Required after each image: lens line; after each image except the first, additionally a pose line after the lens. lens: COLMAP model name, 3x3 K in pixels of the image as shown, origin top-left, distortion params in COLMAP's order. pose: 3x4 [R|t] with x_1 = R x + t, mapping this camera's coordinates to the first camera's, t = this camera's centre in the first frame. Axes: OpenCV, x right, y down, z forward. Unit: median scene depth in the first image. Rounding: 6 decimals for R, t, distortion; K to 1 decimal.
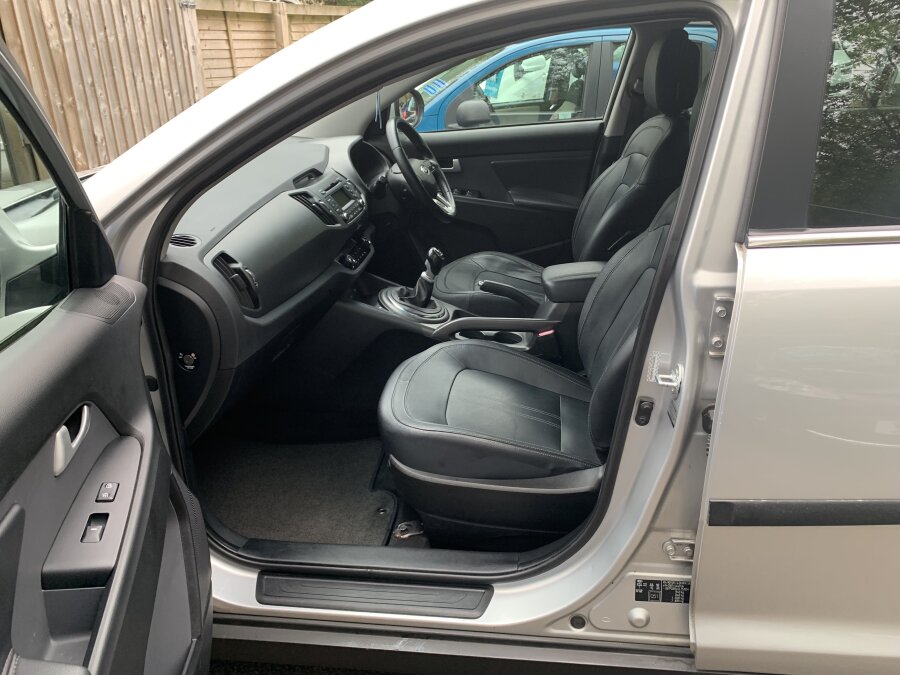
lens RADIAL K [[675.2, 0, 450.8], [0, 675.2, 332.2], [0, 0, 1]] dist [0.002881, 0.017119]
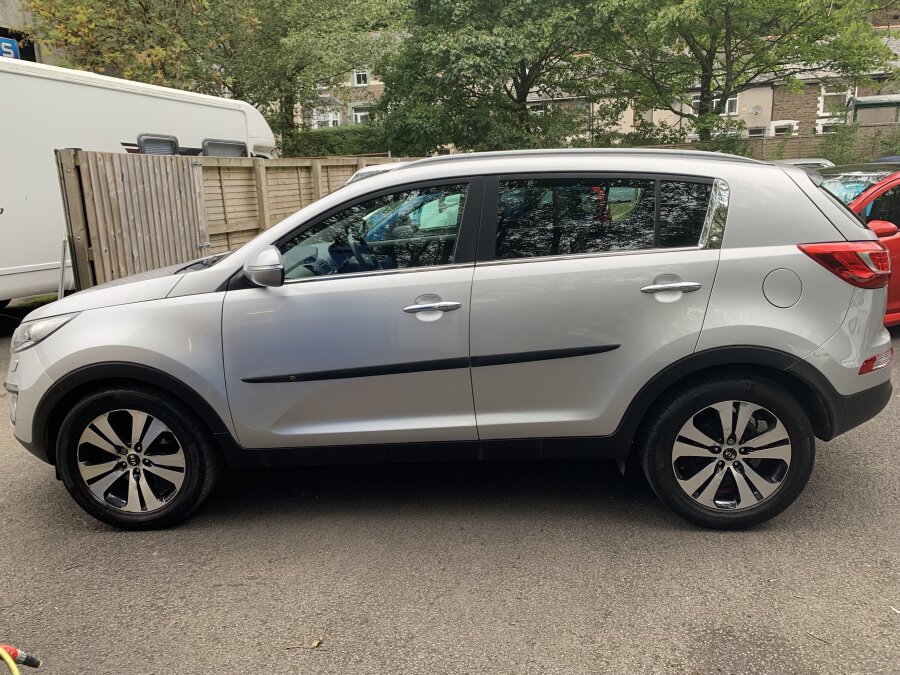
lens RADIAL K [[675.2, 0, 449.4], [0, 675.2, 337.7], [0, 0, 1]] dist [0.002881, 0.017119]
pose [[0.997310, -0.029255, 0.067211, 0.023327], [0.040376, 0.984513, -0.170599, 0.137170], [-0.061179, 0.172854, 0.983046, -0.368340]]
